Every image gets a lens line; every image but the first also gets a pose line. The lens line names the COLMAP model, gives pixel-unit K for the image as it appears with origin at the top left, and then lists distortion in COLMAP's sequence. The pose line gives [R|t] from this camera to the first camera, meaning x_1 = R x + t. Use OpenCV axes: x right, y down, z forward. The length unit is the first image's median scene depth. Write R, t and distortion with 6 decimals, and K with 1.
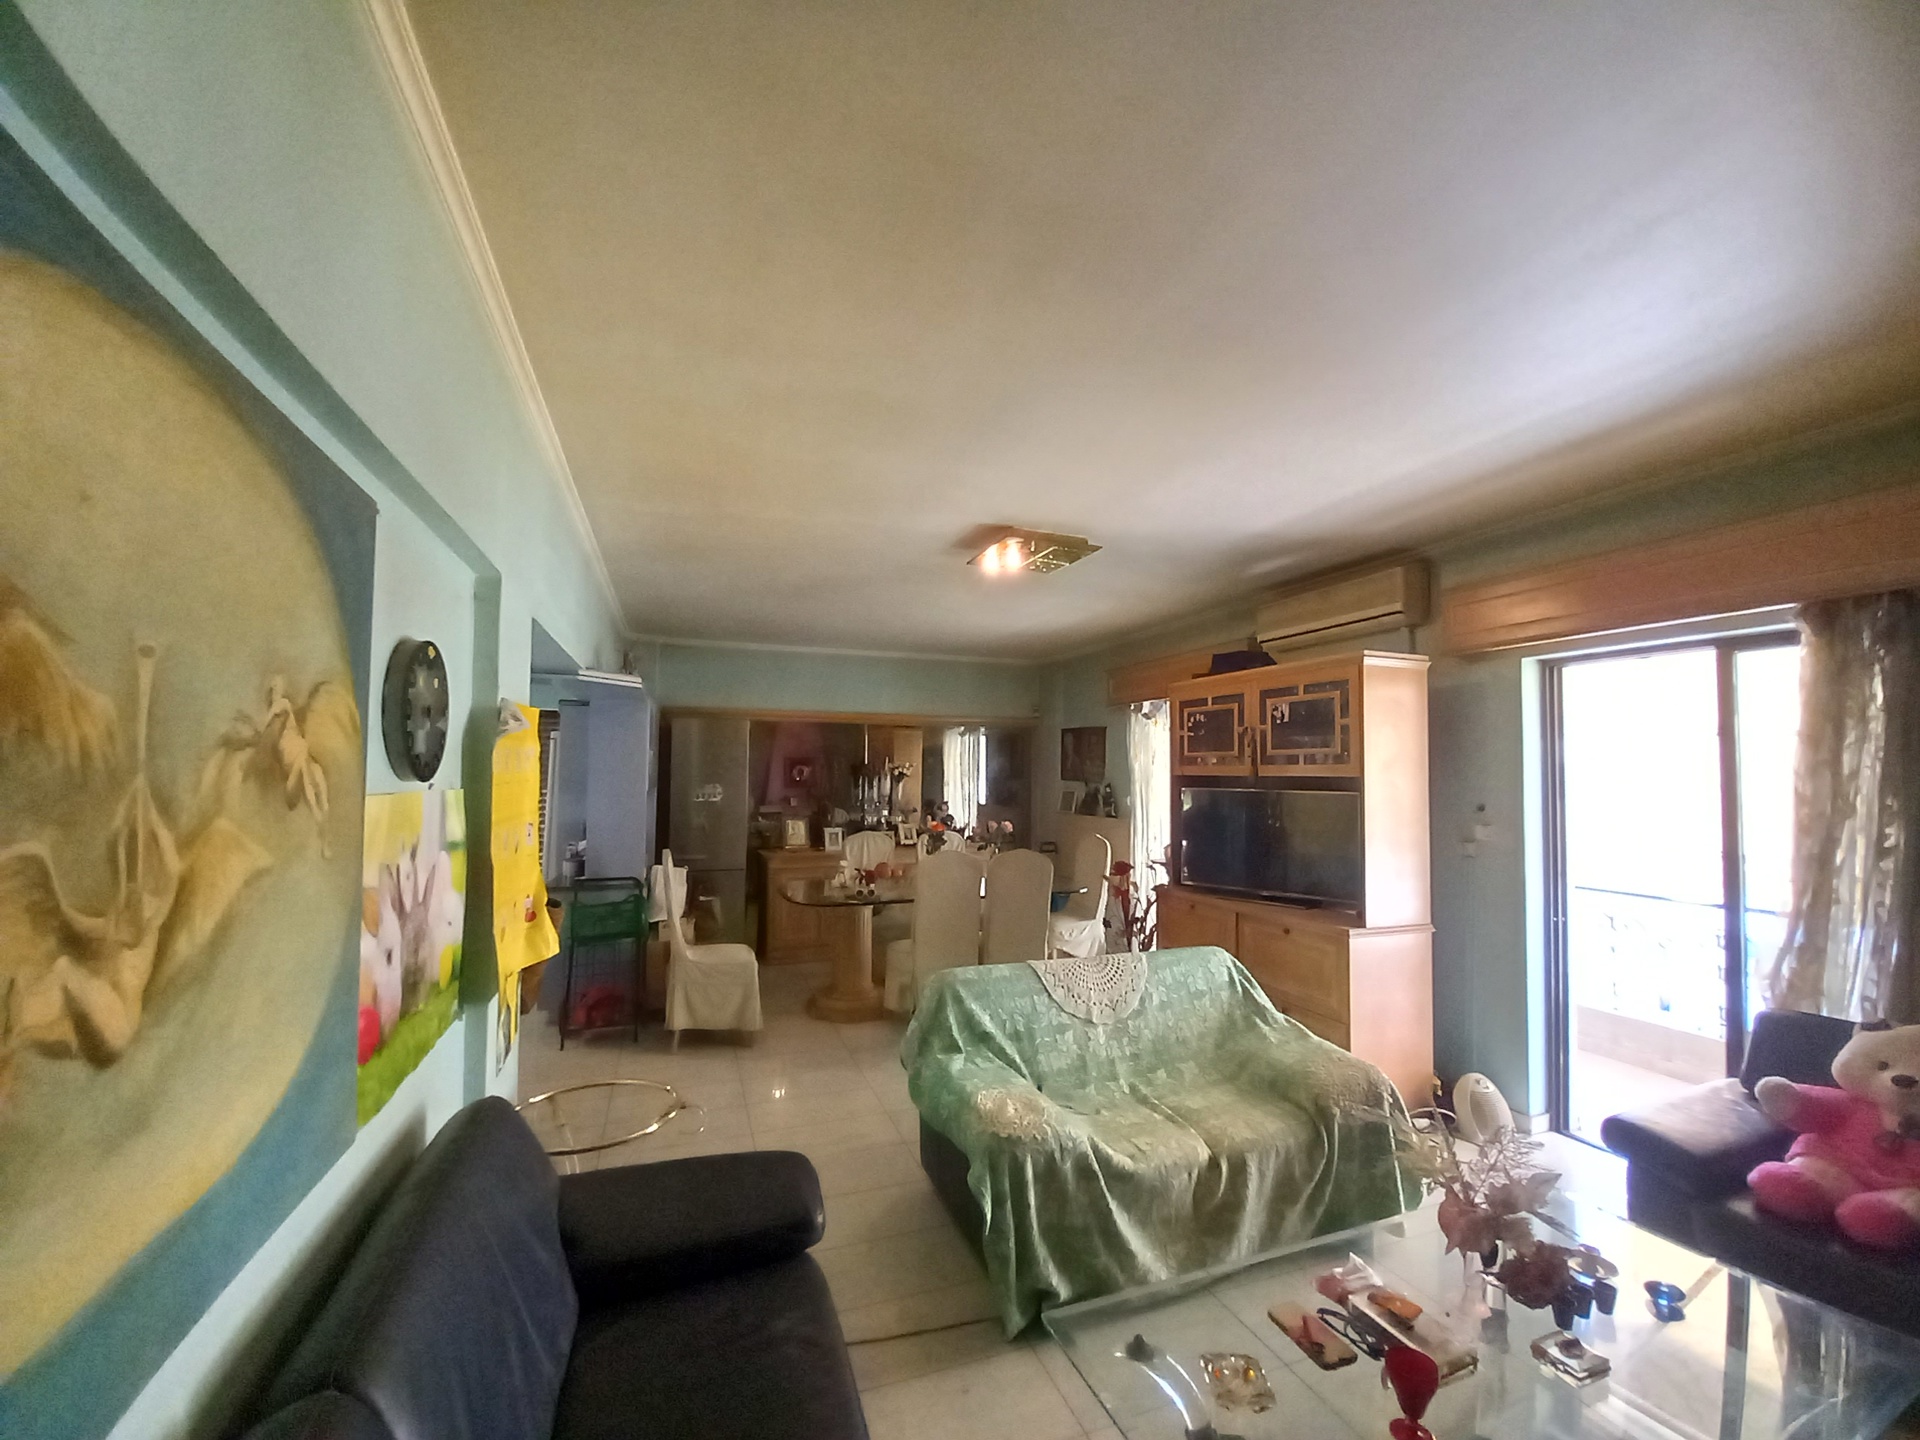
lens RADIAL K [[756.6, 0, 947.3], [0, 756.6, 743.8], [0, 0, 1]] dist [0.017317, -0.016135]
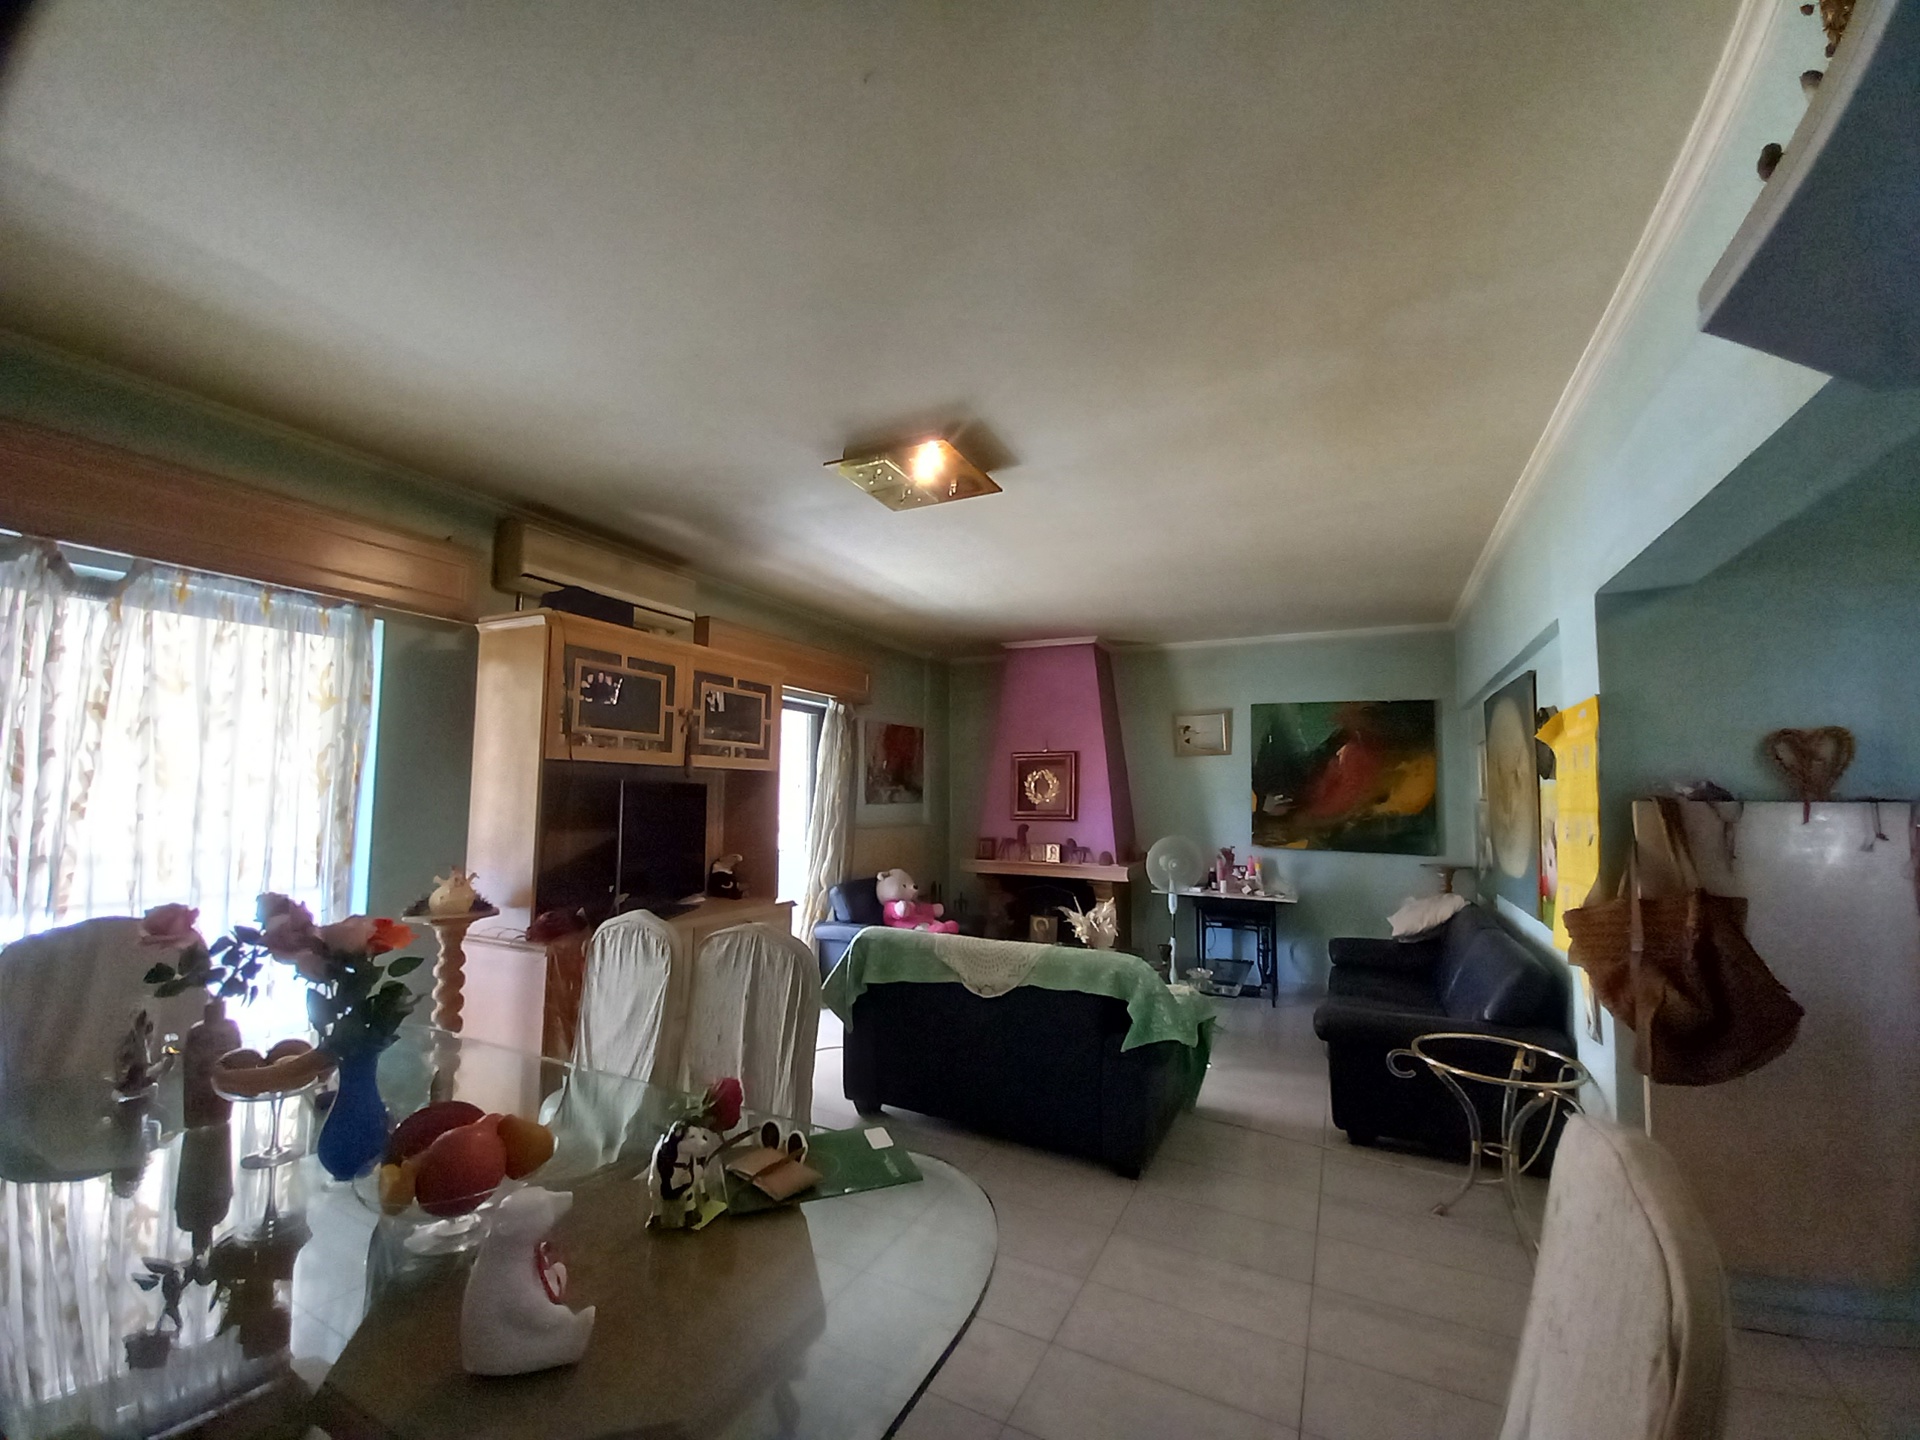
lens RADIAL K [[756.6, 0, 947.3], [0, 756.6, 743.8], [0, 0, 1]] dist [0.017317, -0.016135]
pose [[-0.674991, 0.034455, 0.737021, -0.516552], [-0.046159, 0.994980, -0.088789, 0.095160], [-0.736381, -0.093952, -0.670012, 1.621643]]
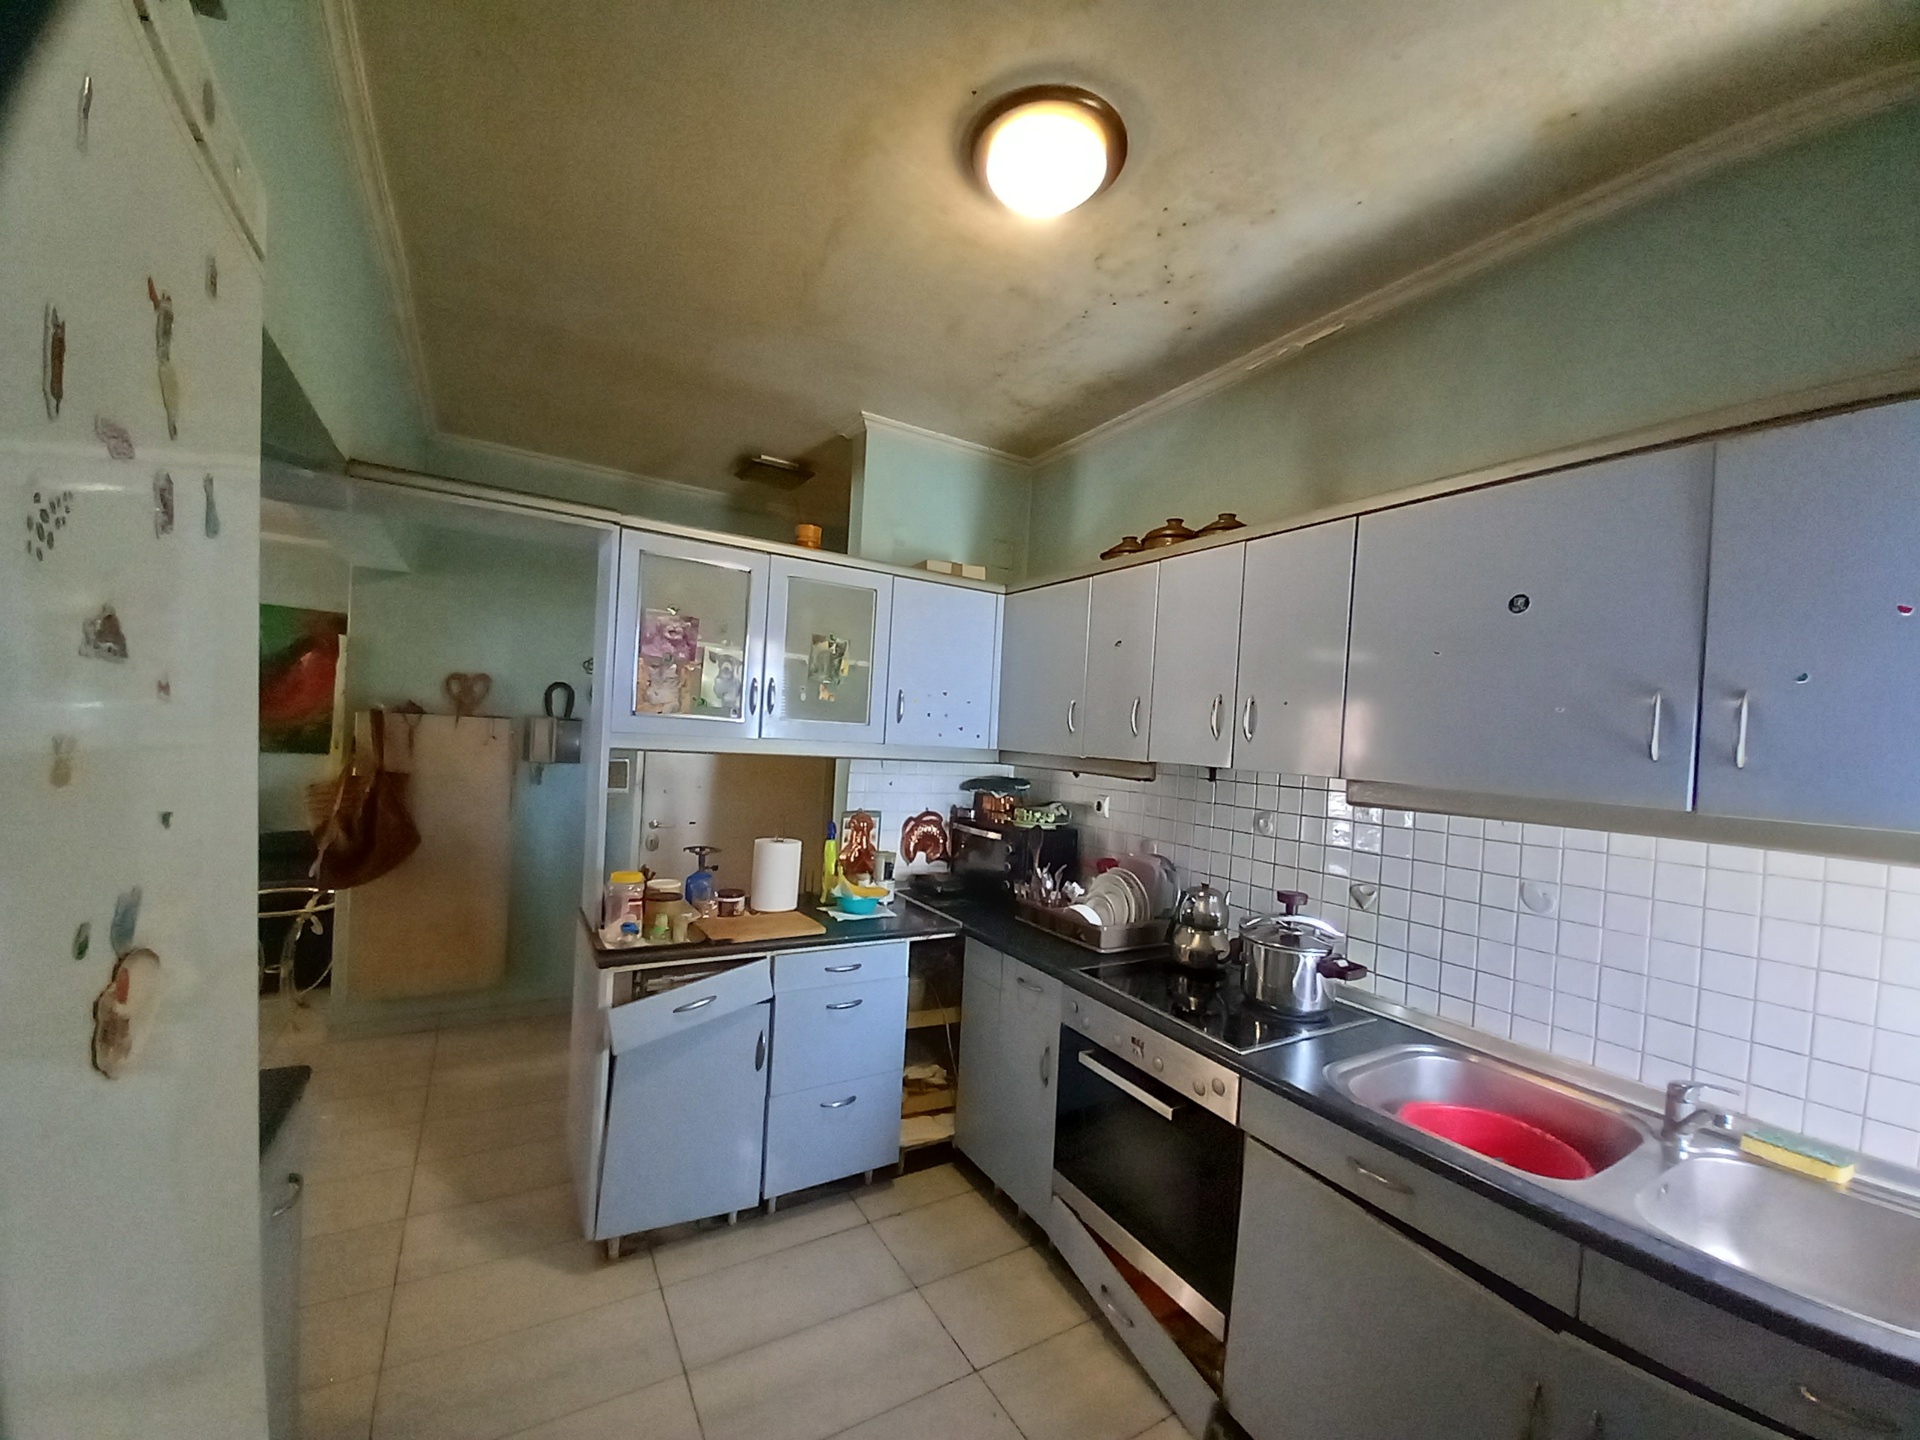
lens RADIAL K [[756.6, 0, 947.3], [0, 756.6, 743.8], [0, 0, 1]] dist [0.017317, -0.016135]
pose [[-0.980233, -0.062980, -0.187556, -0.993010], [-0.058644, 0.997870, -0.028582, 0.083750], [0.188957, -0.017018, -0.981838, 1.842305]]
